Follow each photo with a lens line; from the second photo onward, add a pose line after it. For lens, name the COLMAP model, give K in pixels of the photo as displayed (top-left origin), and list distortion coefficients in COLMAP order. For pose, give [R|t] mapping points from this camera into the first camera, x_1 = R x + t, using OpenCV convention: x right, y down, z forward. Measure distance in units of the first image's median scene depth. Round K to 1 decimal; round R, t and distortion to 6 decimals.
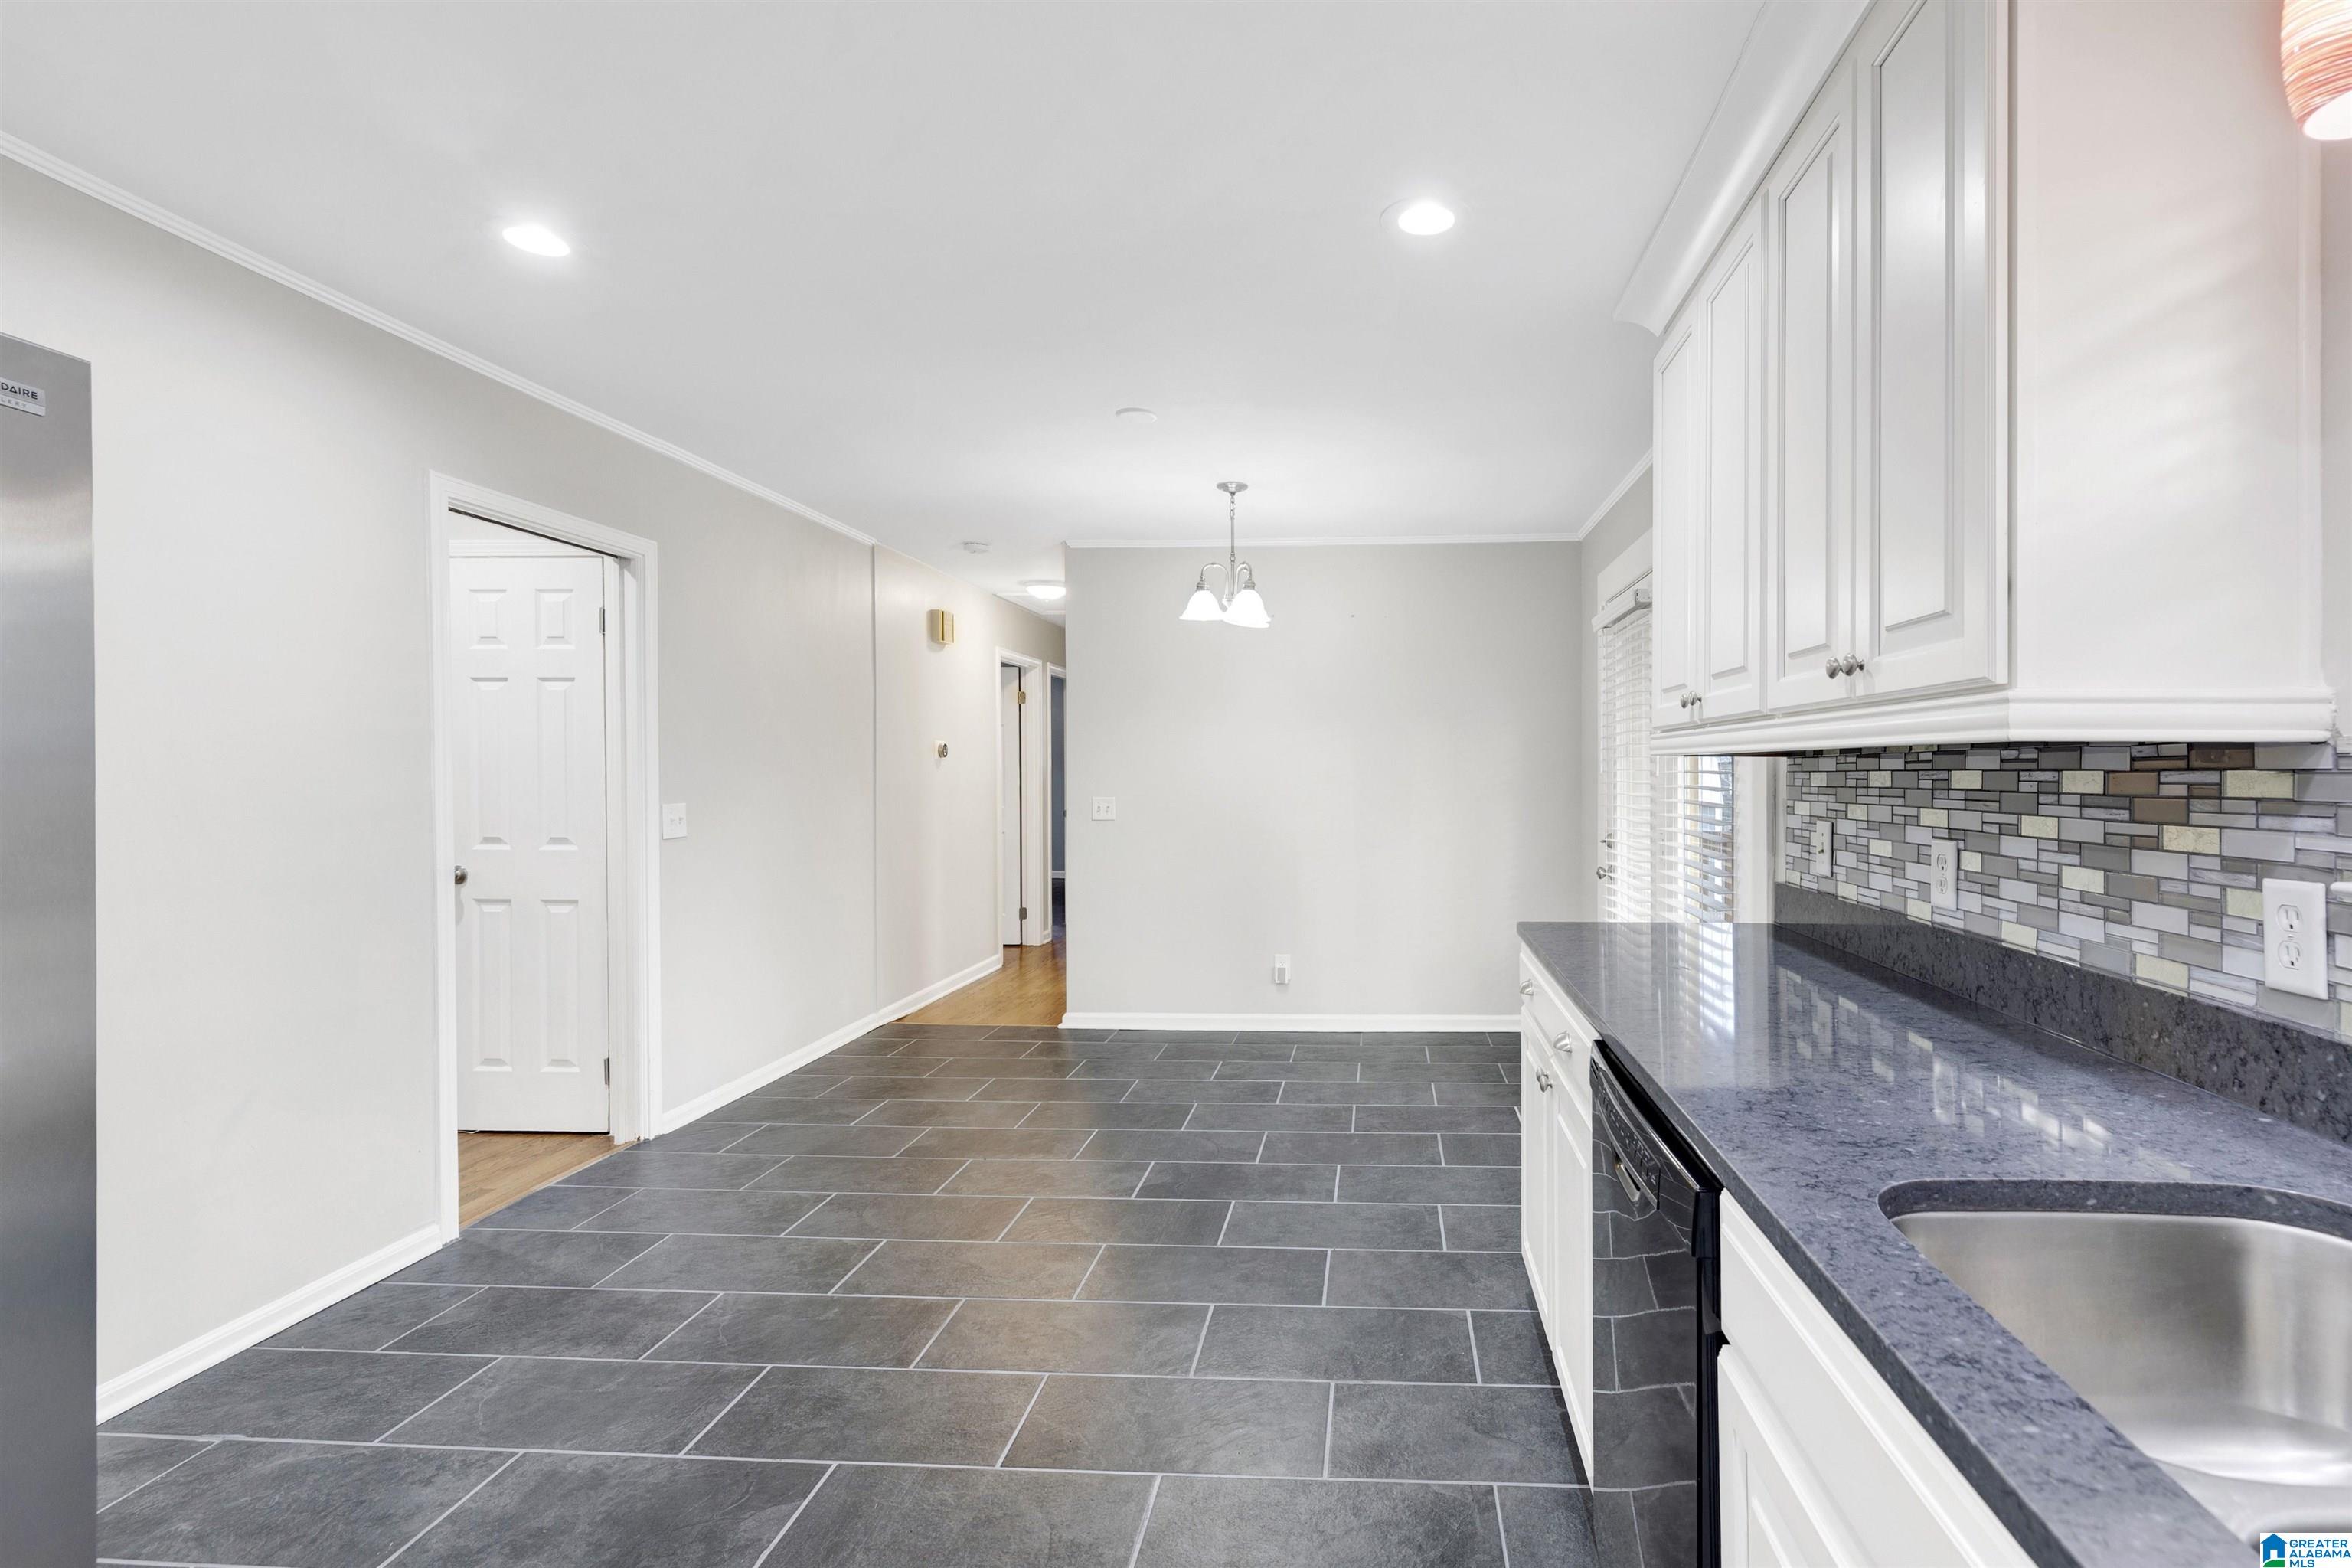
lens RADIAL K [[1083.2, 0, 1296.4], [0, 1083.2, 766.7], [0, 0, 1]] dist [0.009071, -0.000638]
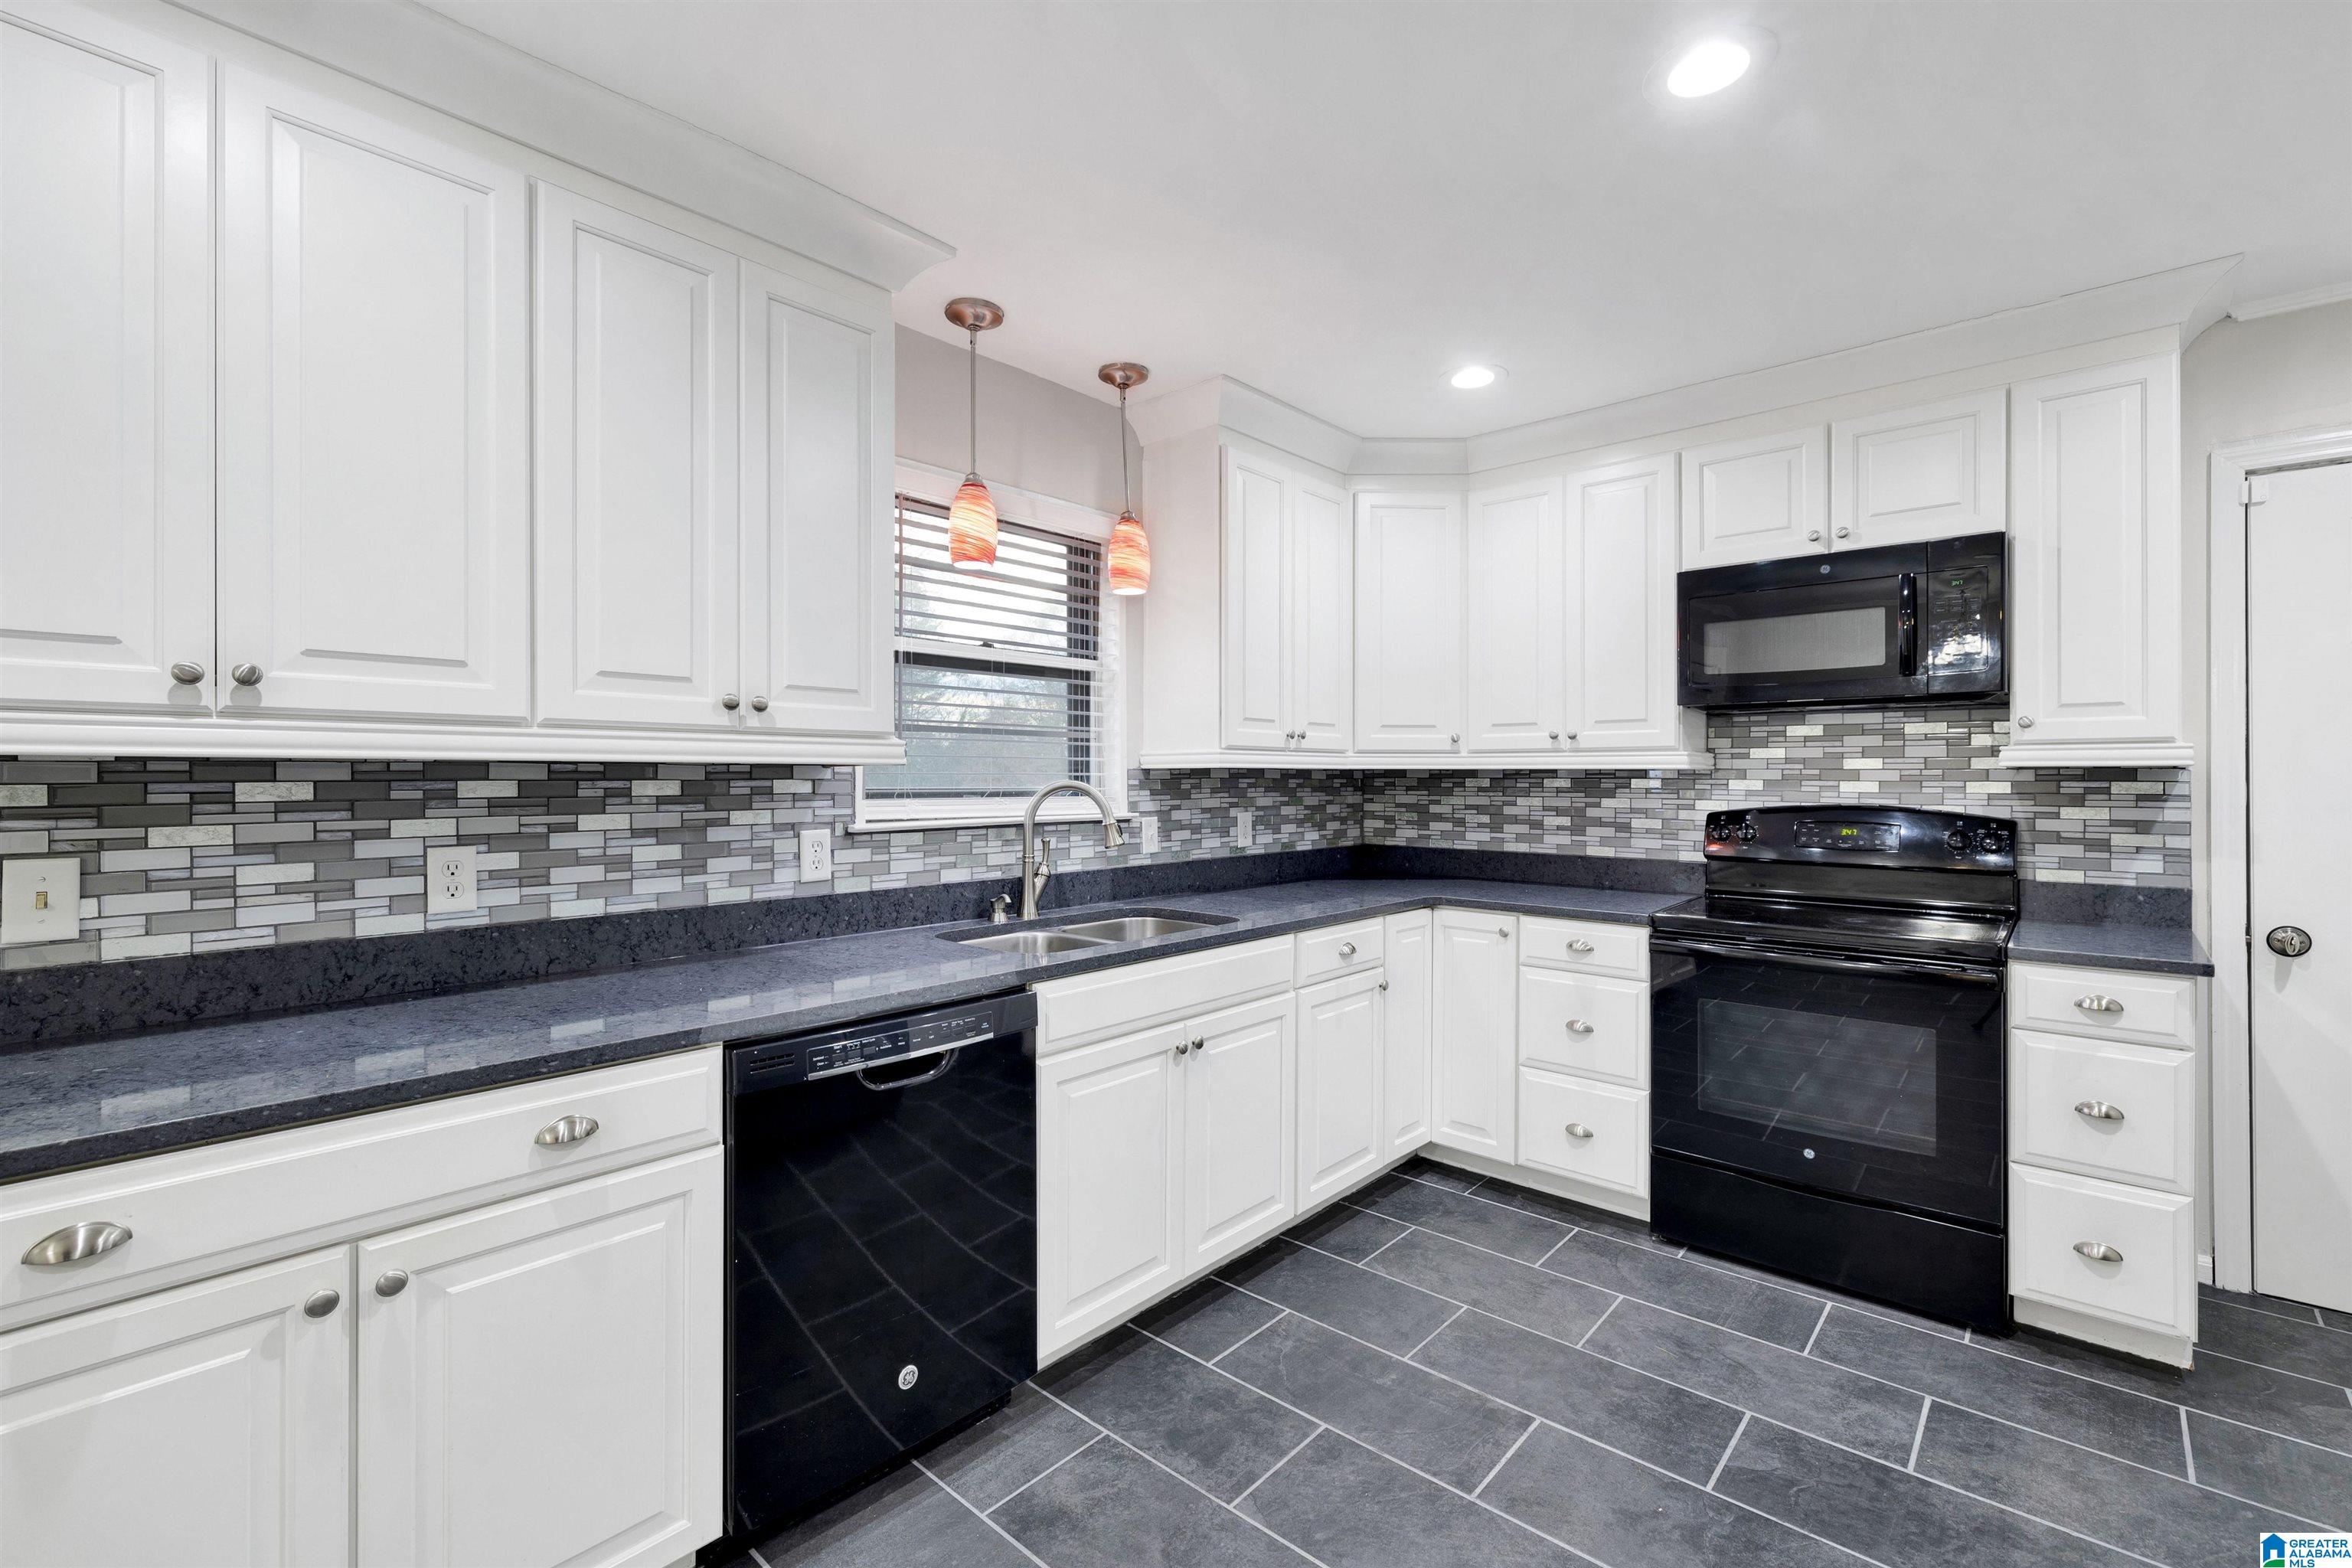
lens RADIAL K [[1030.3, 0, 1160.5], [0, 1030.3, 767.4], [0, 0, 1]] dist [0.000320, 0.000958]
pose [[-0.793101, 0.007544, 0.609044, -0.561723], [0.000205, 0.999927, -0.012119, 0.002503], [-0.609091, -0.009487, -0.793044, 1.387752]]
